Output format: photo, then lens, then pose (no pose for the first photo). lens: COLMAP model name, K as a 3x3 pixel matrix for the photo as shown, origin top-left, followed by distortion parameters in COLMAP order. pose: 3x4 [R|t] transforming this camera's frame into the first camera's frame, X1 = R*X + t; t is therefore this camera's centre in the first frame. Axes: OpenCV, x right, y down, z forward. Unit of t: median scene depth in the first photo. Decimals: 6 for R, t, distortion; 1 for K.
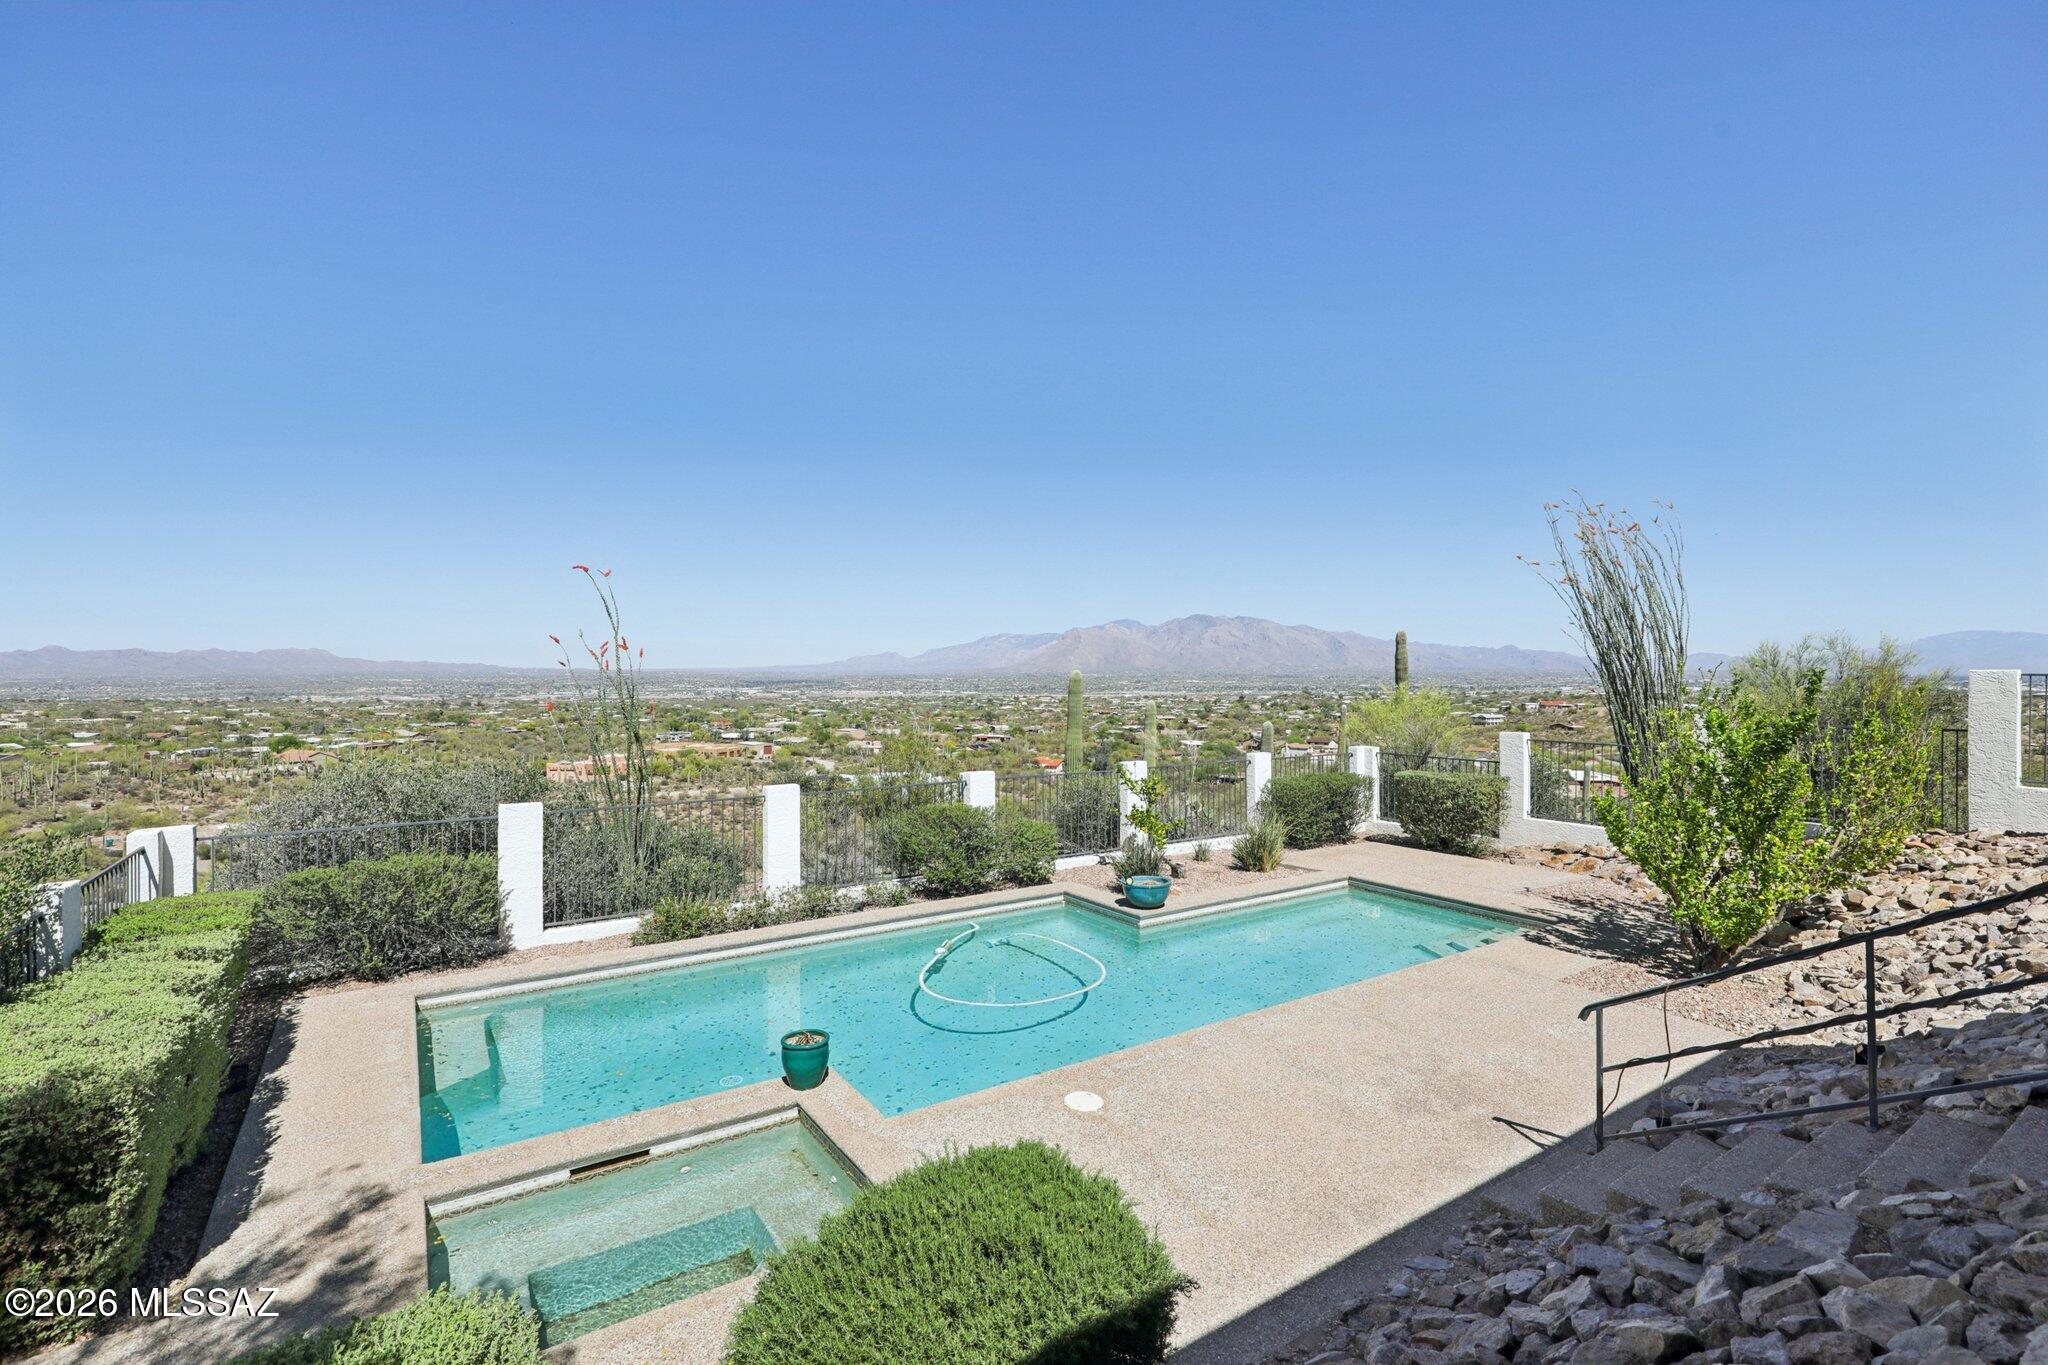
lens RADIAL K [[925.2, 0, 1030.1], [0, 925.2, 672.6], [0, 0, 1]] dist [0.003234, 0.000051]
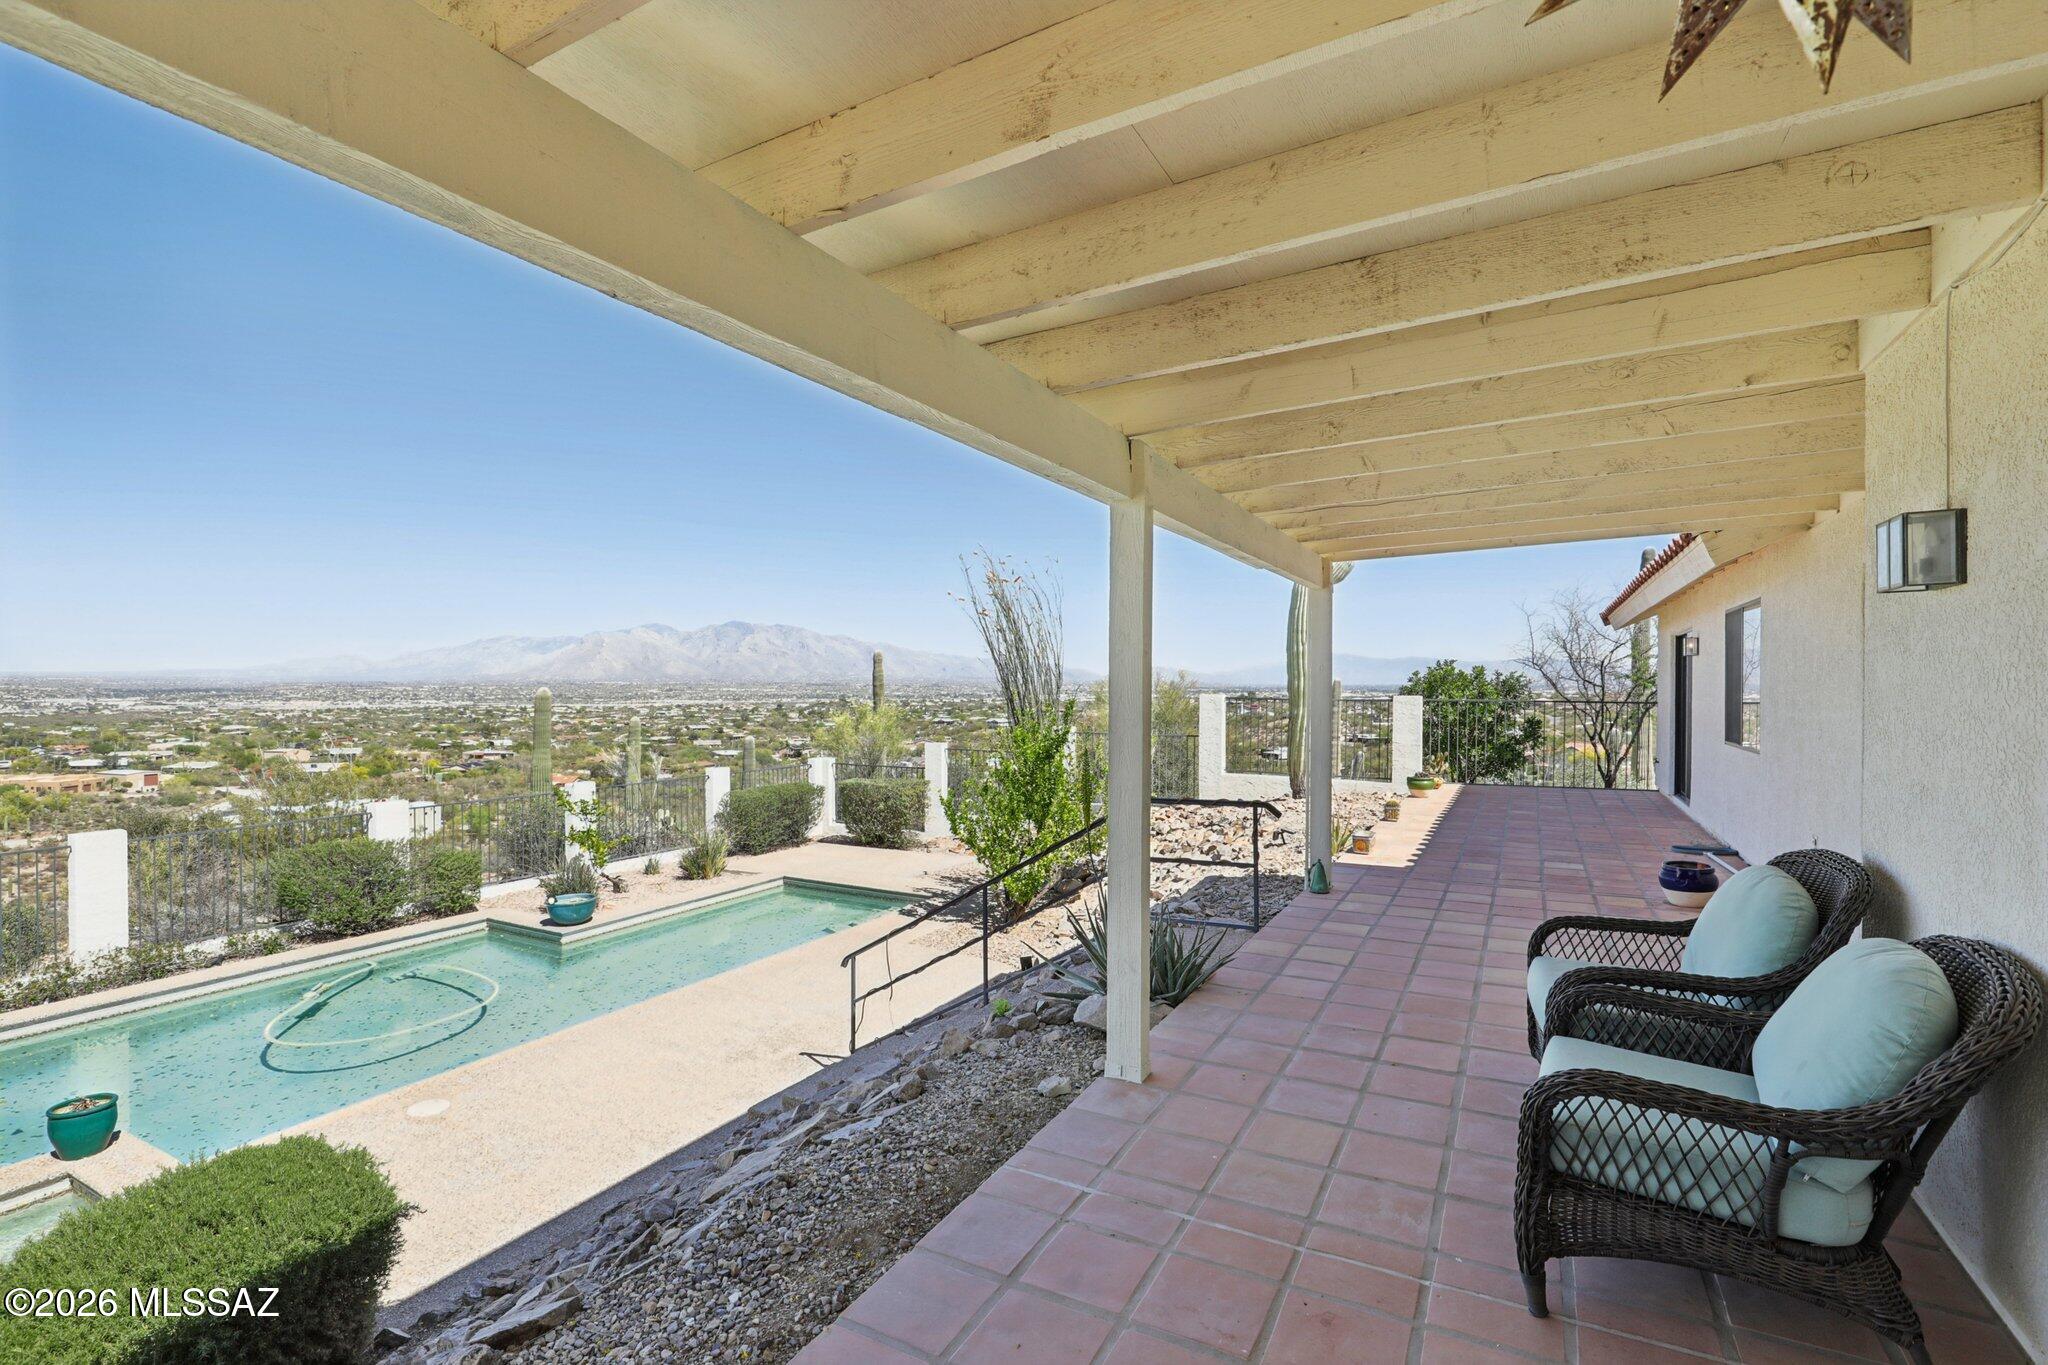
lens RADIAL K [[925.2, 0, 1024.0], [0, 925.2, 688.9], [0, 0, 1]] dist [0.003234, 0.000051]
pose [[0.889708, -0.000428, 0.456530, 0.084870], [-0.004273, 0.999948, 0.009266, -0.018806], [-0.456510, -0.010195, 0.889660, -0.129963]]
